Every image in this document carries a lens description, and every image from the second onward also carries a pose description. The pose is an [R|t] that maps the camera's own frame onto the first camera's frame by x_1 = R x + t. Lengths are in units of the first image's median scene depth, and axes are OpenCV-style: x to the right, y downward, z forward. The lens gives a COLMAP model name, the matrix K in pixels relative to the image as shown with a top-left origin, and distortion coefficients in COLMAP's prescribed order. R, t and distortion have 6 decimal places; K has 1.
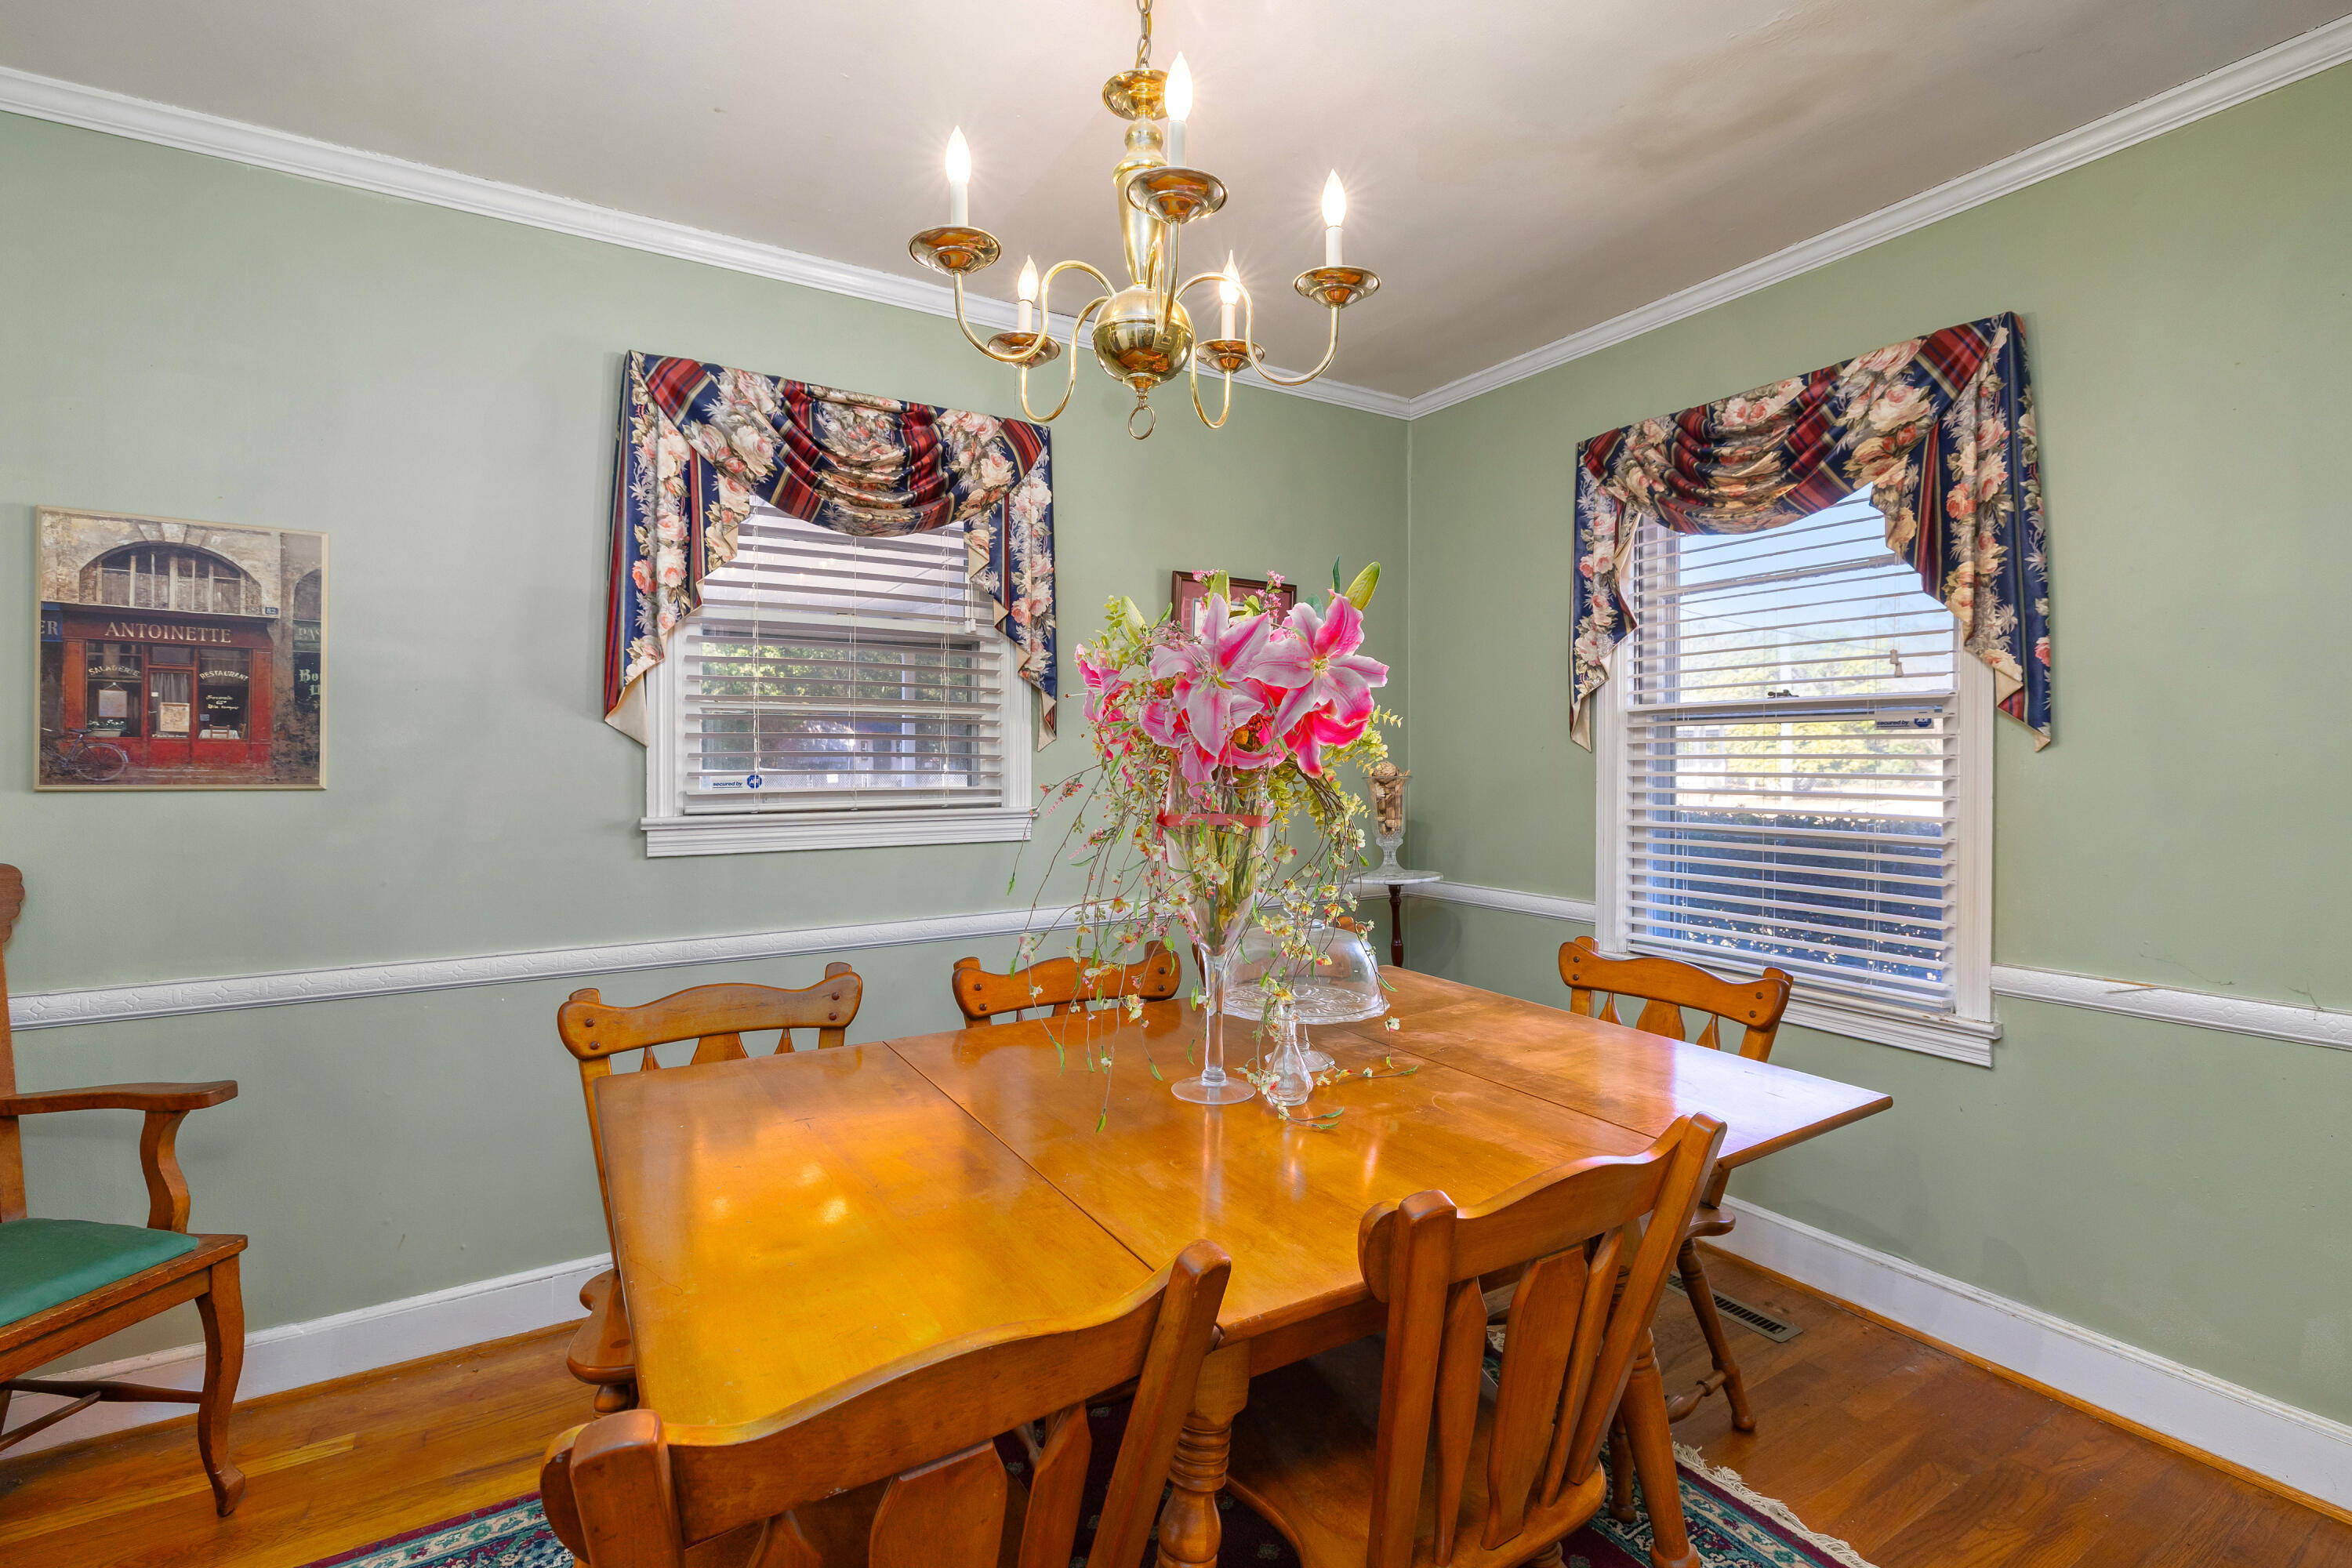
lens RADIAL K [[1018.0, 0, 1173.5], [0, 1018.0, 762.8], [0, 0, 1]] dist [-0.008148, 0.000547]
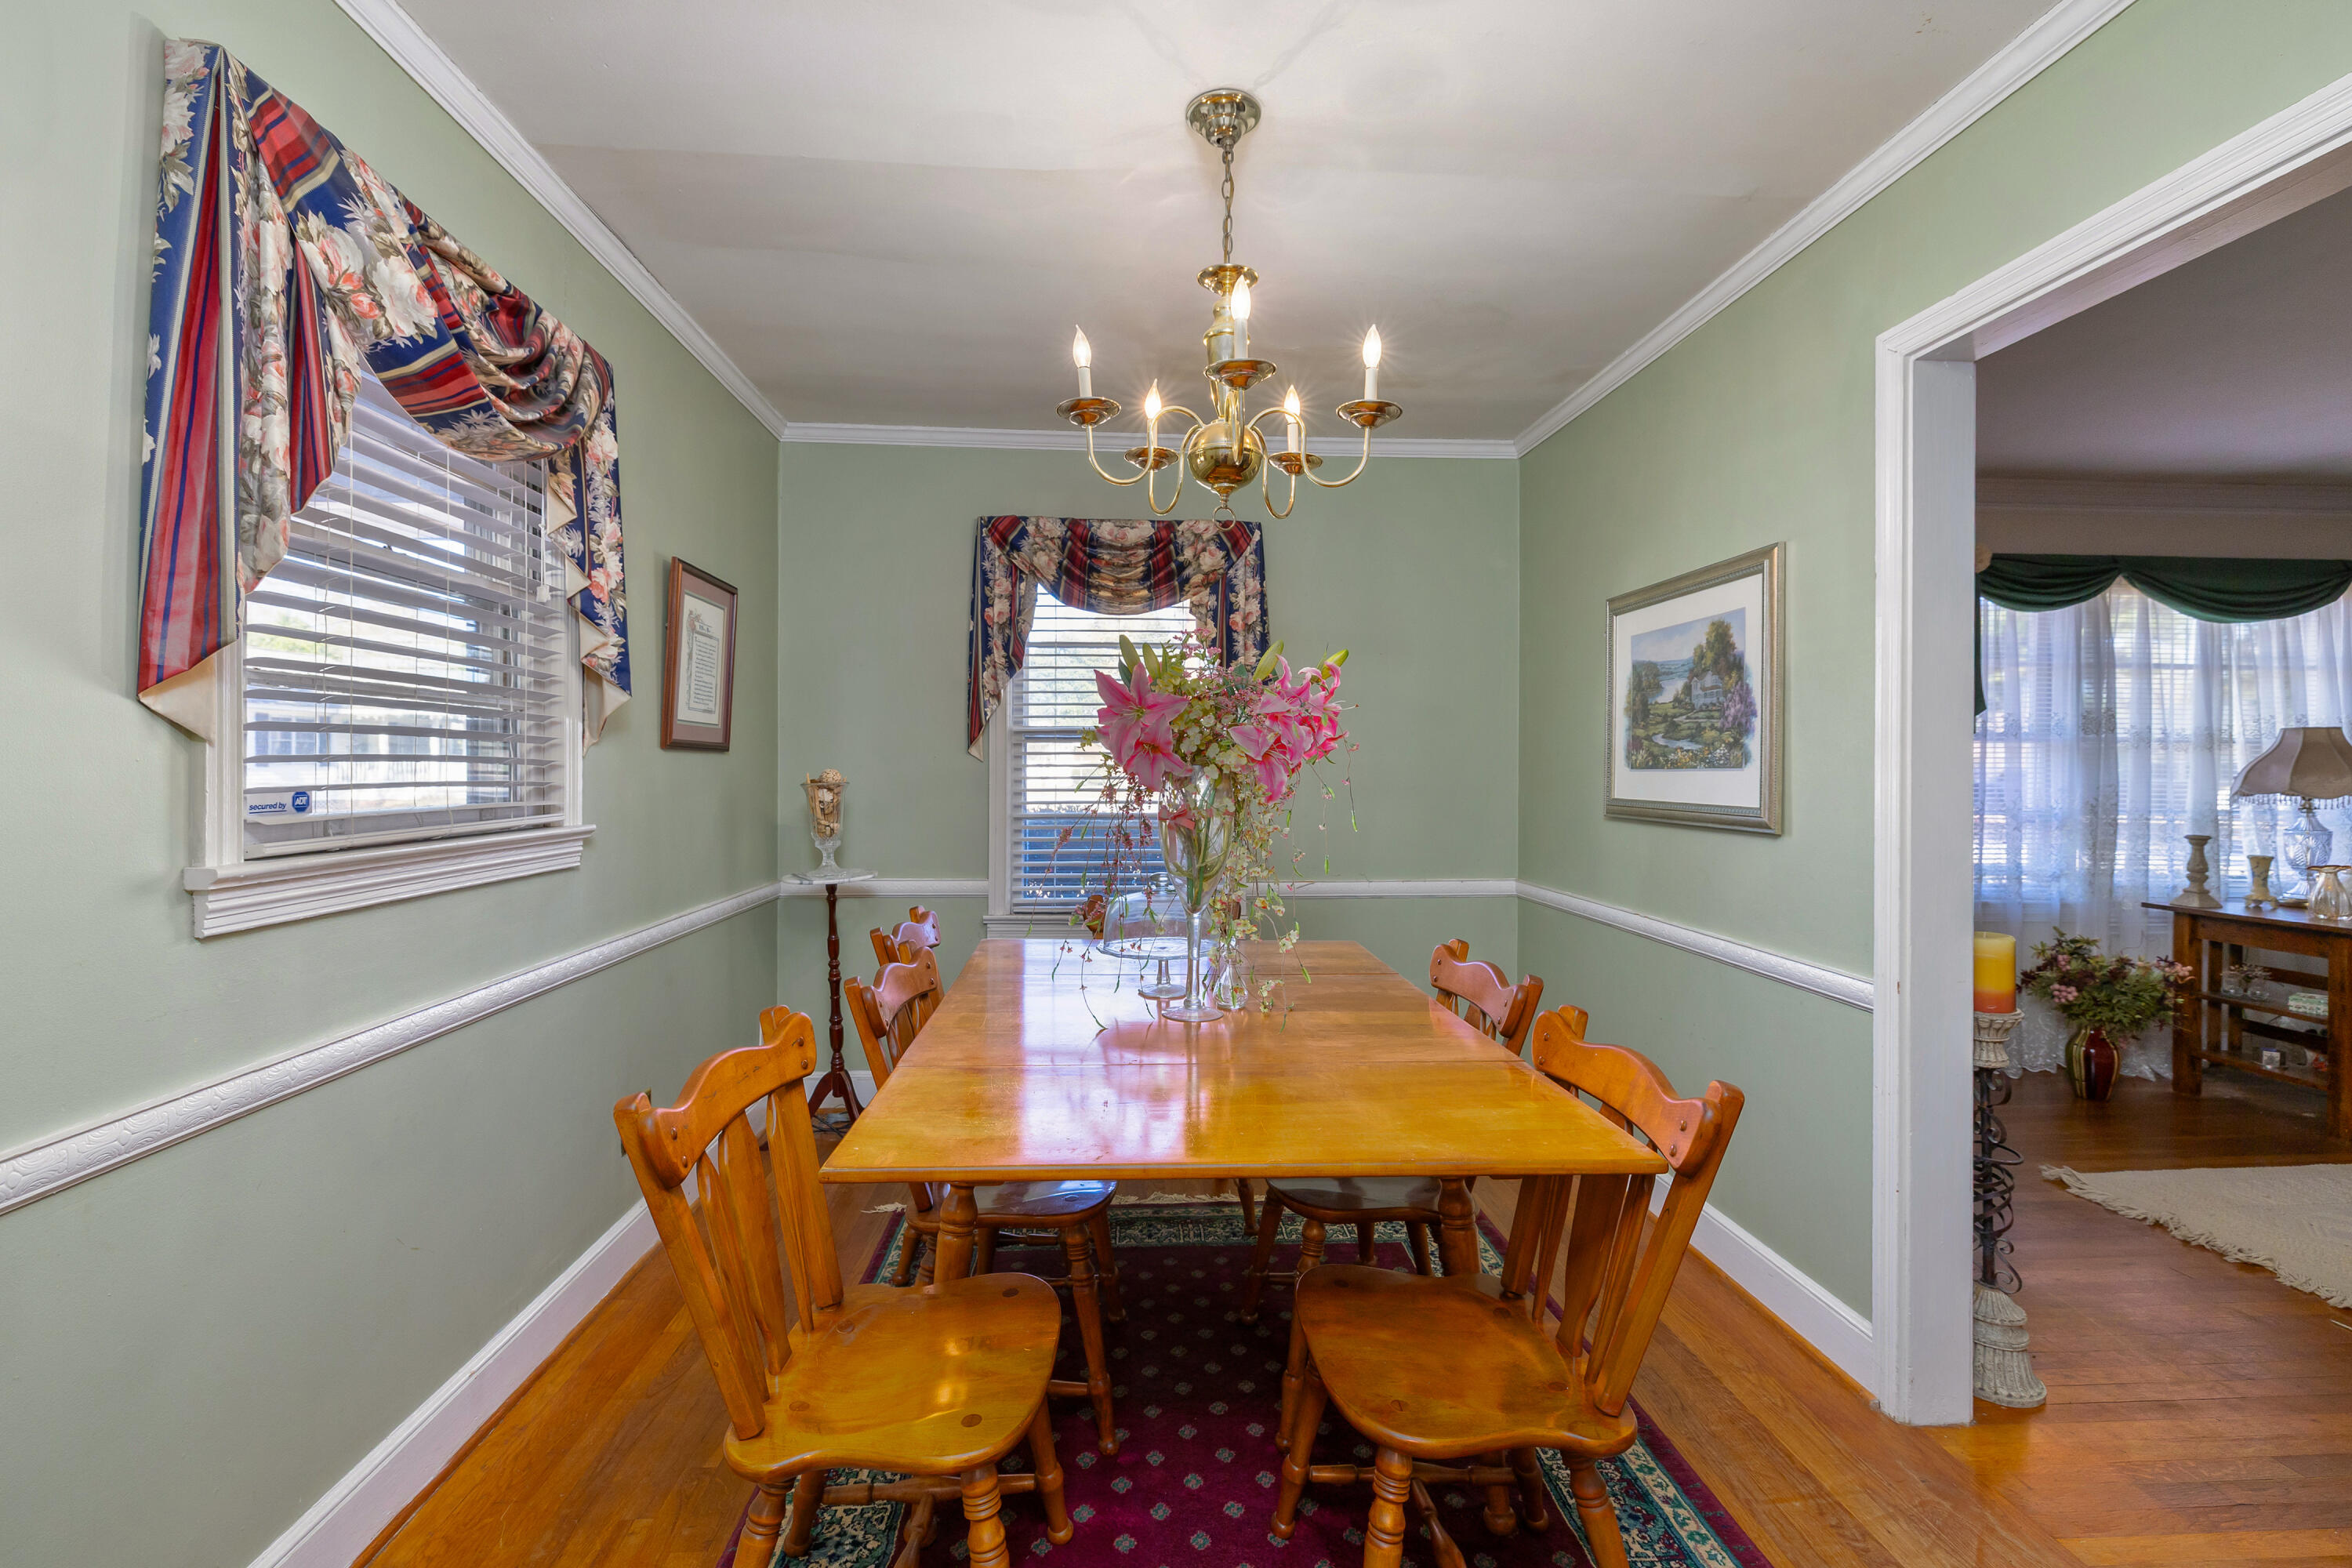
lens RADIAL K [[1018.0, 0, 1176.2], [0, 1018.0, 778.3], [0, 0, 1]] dist [-0.008148, 0.000547]
pose [[0.458282, -0.008741, 0.888764, -0.776838], [0.003785, 0.999962, 0.007883, 0.001614], [-0.888799, -0.000248, 0.458298, 0.256370]]
